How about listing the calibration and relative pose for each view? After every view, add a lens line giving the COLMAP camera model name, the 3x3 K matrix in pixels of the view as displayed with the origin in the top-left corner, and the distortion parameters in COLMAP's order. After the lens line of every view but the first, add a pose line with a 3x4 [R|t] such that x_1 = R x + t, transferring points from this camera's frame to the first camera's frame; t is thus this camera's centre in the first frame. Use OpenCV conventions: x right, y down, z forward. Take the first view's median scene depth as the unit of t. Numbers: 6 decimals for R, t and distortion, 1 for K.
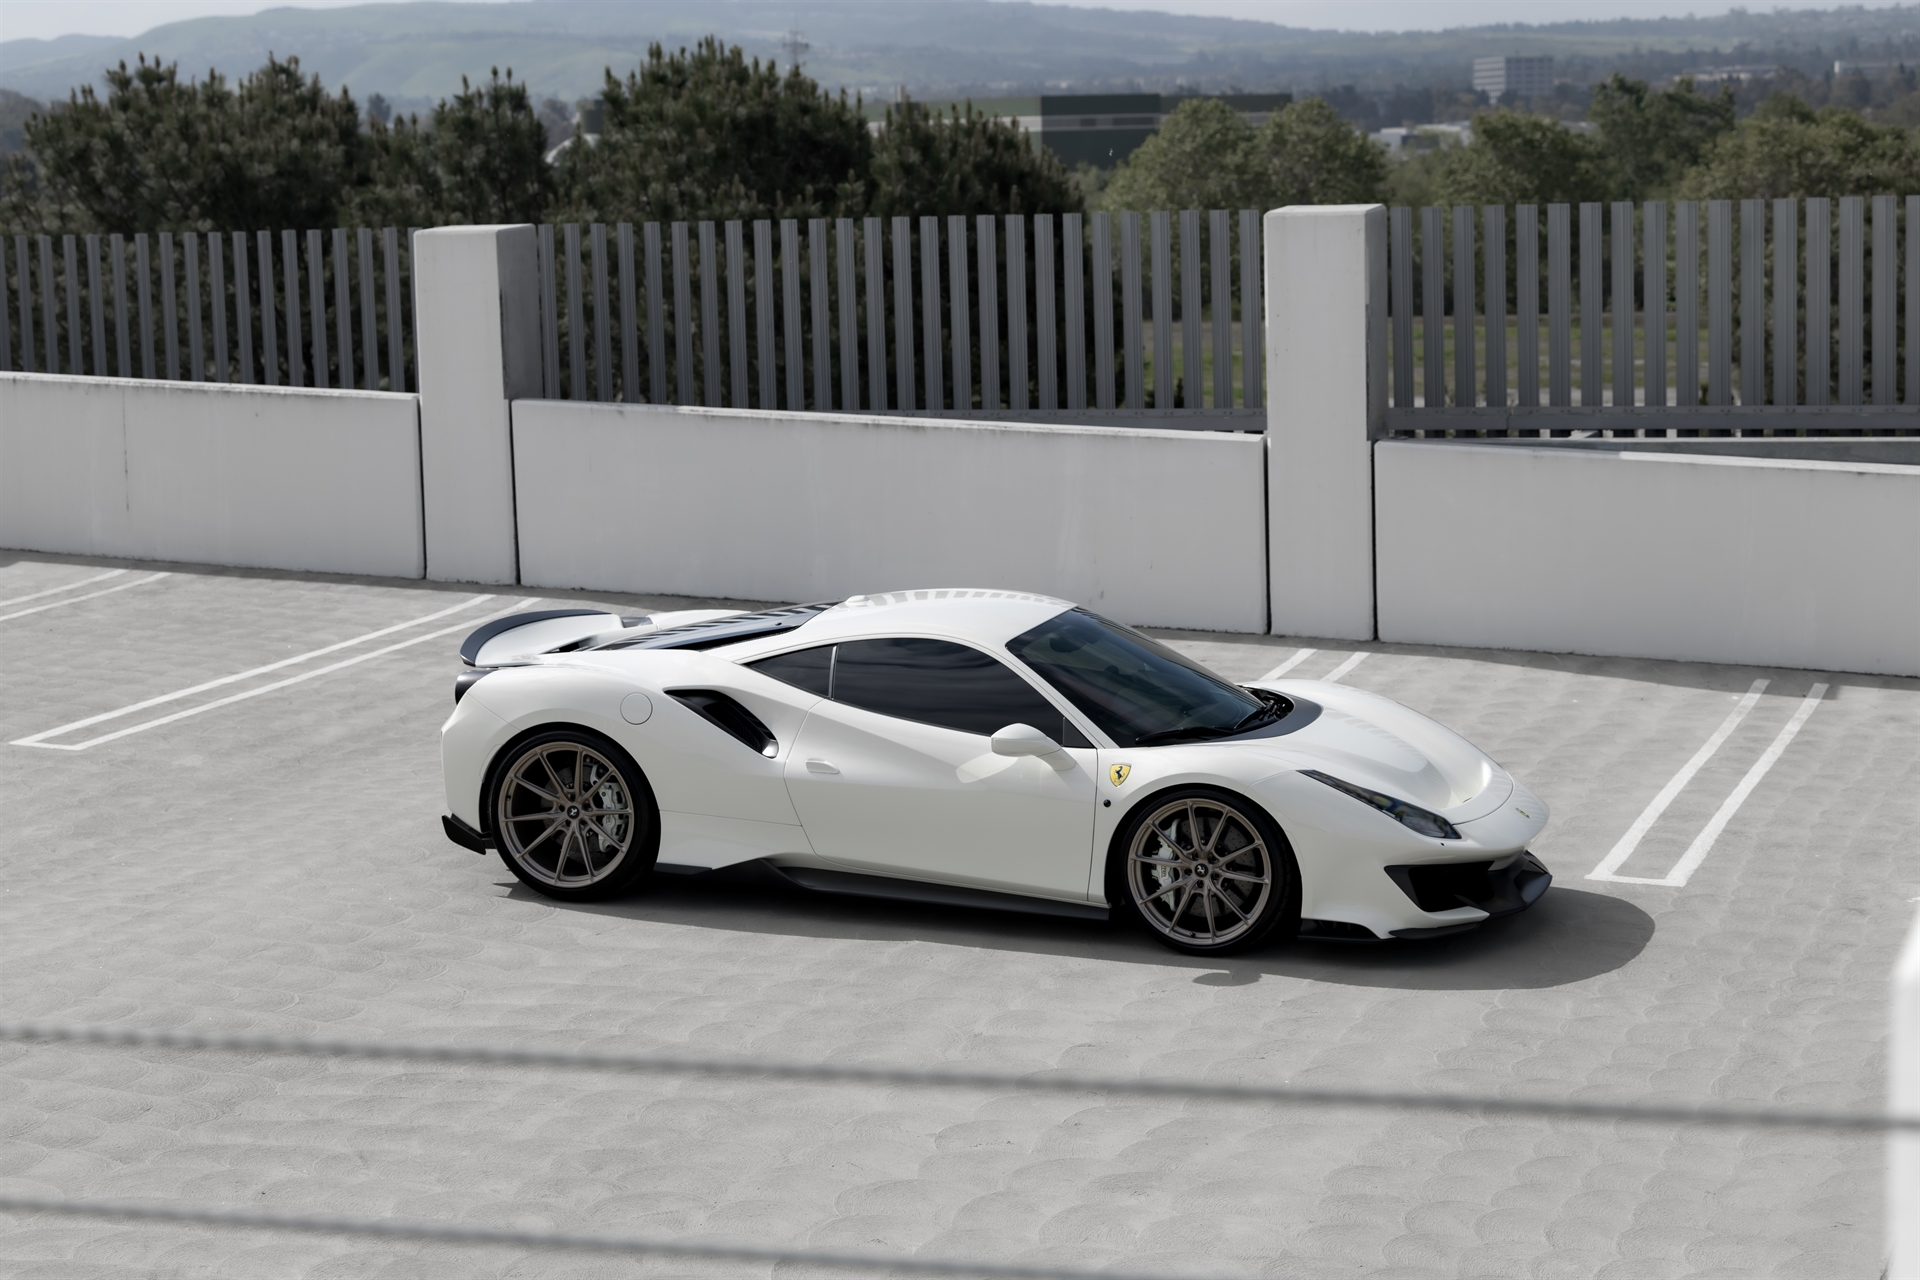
lens RADIAL K [[3916.8, 0, 960.0], [0, 3916.8, 640.0], [0, 0, 1]] dist [0.023544, 0.037089]
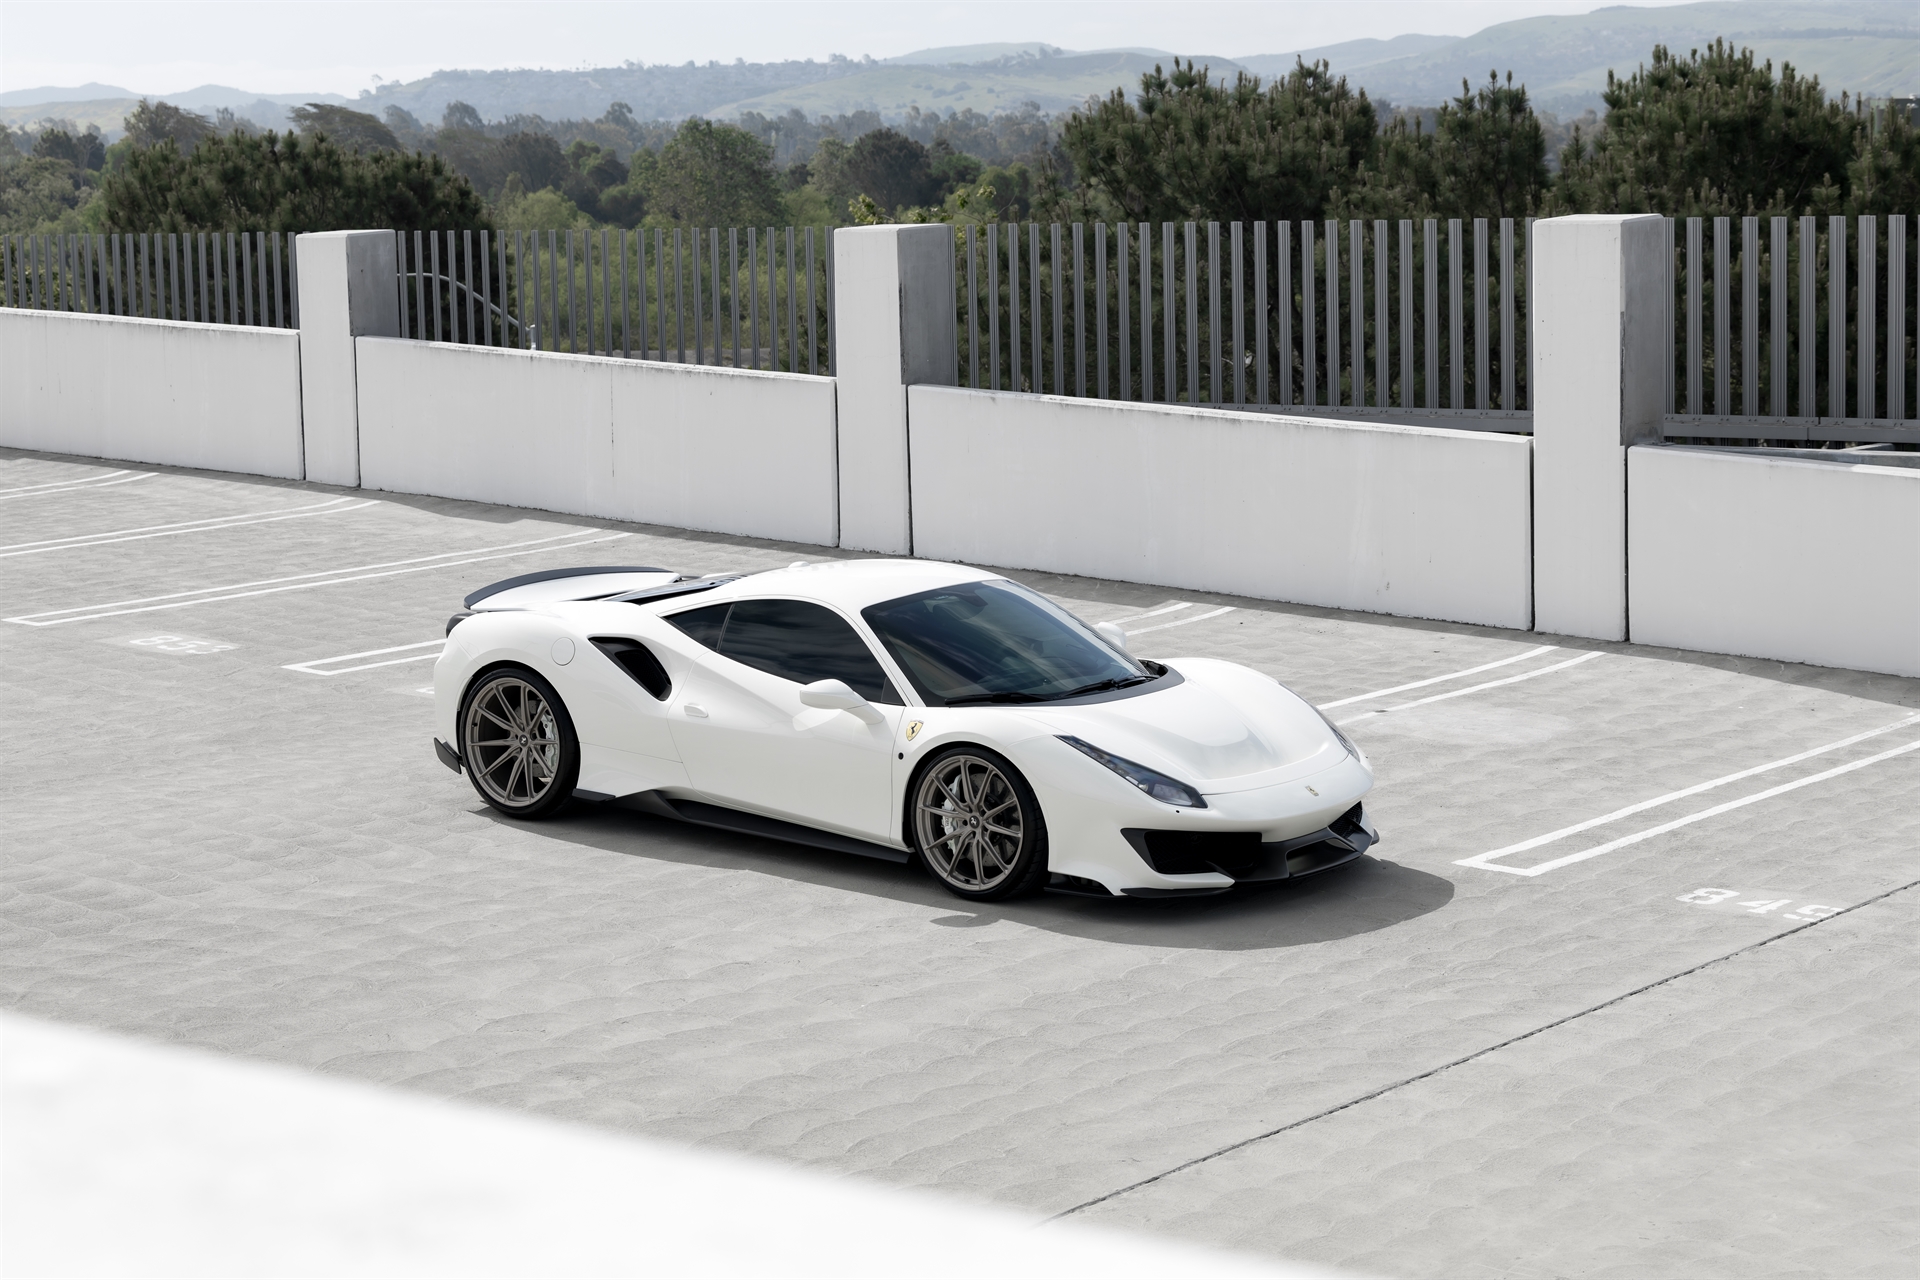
lens RADIAL K [[3916.8, 0, 960.0], [0, 3916.8, 640.0], [0, 0, 1]] dist [0.023544, 0.037089]
pose [[0.942032, 0.048025, -0.332068, 0.281444], [-0.047879, 0.998816, 0.008626, -0.000782], [0.332089, 0.007773, 0.943216, -0.020311]]
